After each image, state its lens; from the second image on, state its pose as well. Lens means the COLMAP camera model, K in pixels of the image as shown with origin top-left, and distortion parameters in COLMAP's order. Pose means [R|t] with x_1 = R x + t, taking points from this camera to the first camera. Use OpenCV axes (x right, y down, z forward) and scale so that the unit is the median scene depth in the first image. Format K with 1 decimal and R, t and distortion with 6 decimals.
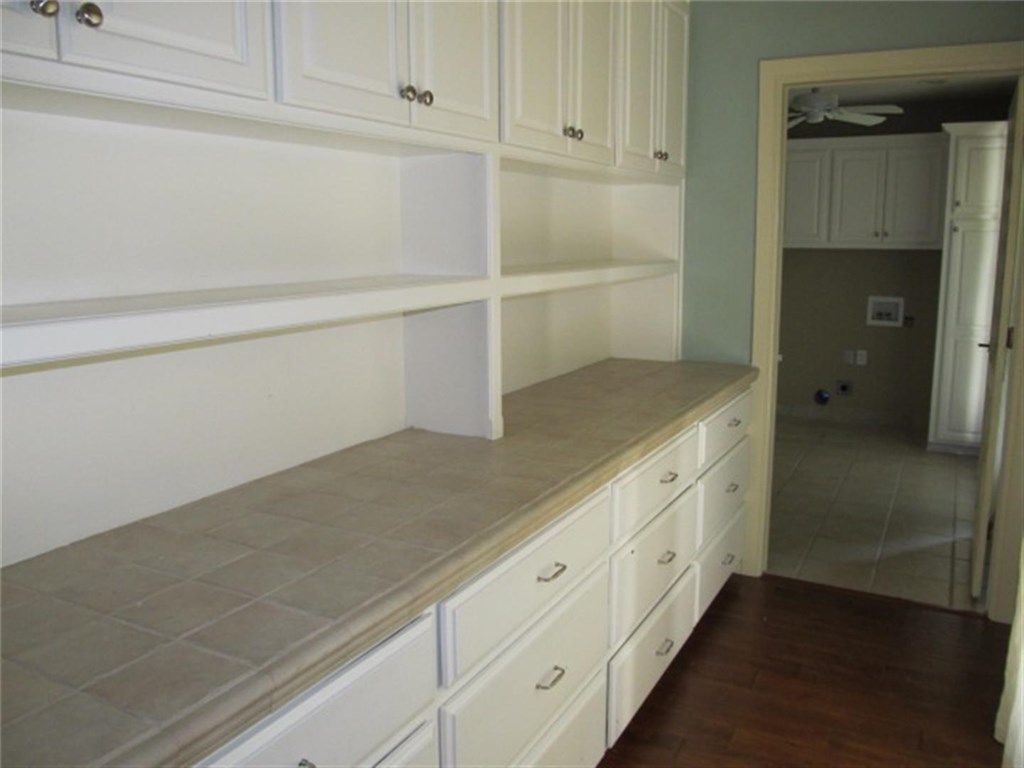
lens RADIAL K [[839.1, 0, 510.5], [0, 839.1, 381.9], [0, 0, 1]] dist [-0.063917, 0.007175]
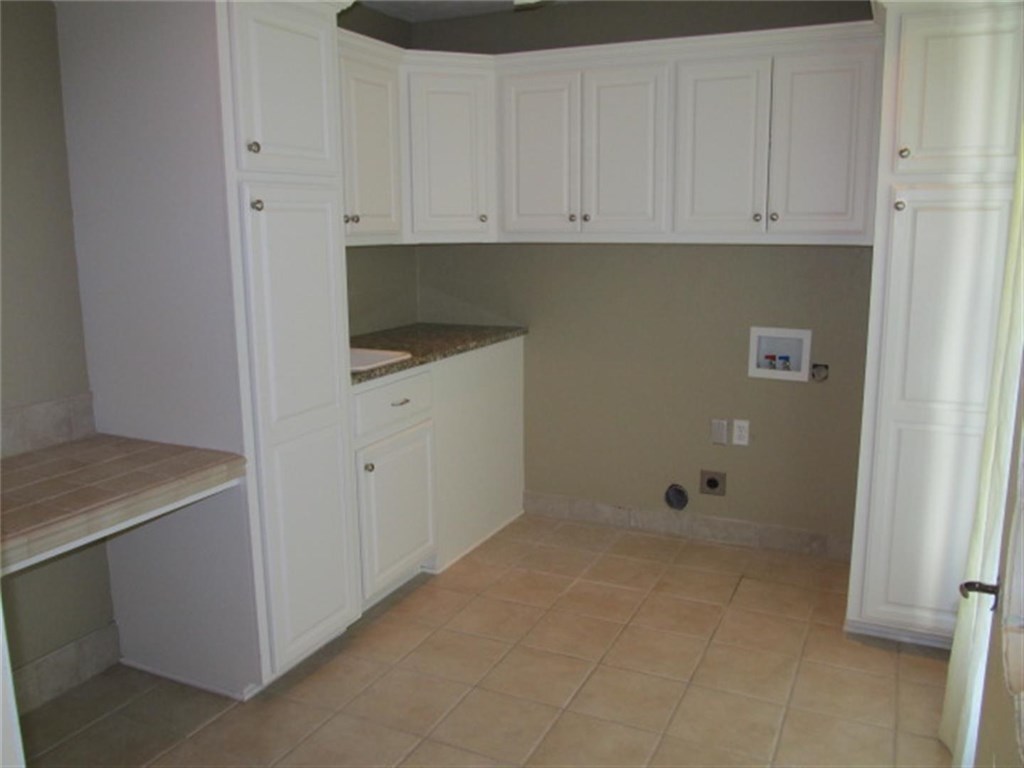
lens RADIAL K [[839.1, 0, 510.5], [0, 839.1, 381.9], [0, 0, 1]] dist [-0.063917, 0.007175]
pose [[0.998812, -0.010023, 0.047680, 0.249736], [0.009367, 0.999859, 0.013968, -0.078461], [-0.047813, -0.013505, 0.998765, 0.453140]]
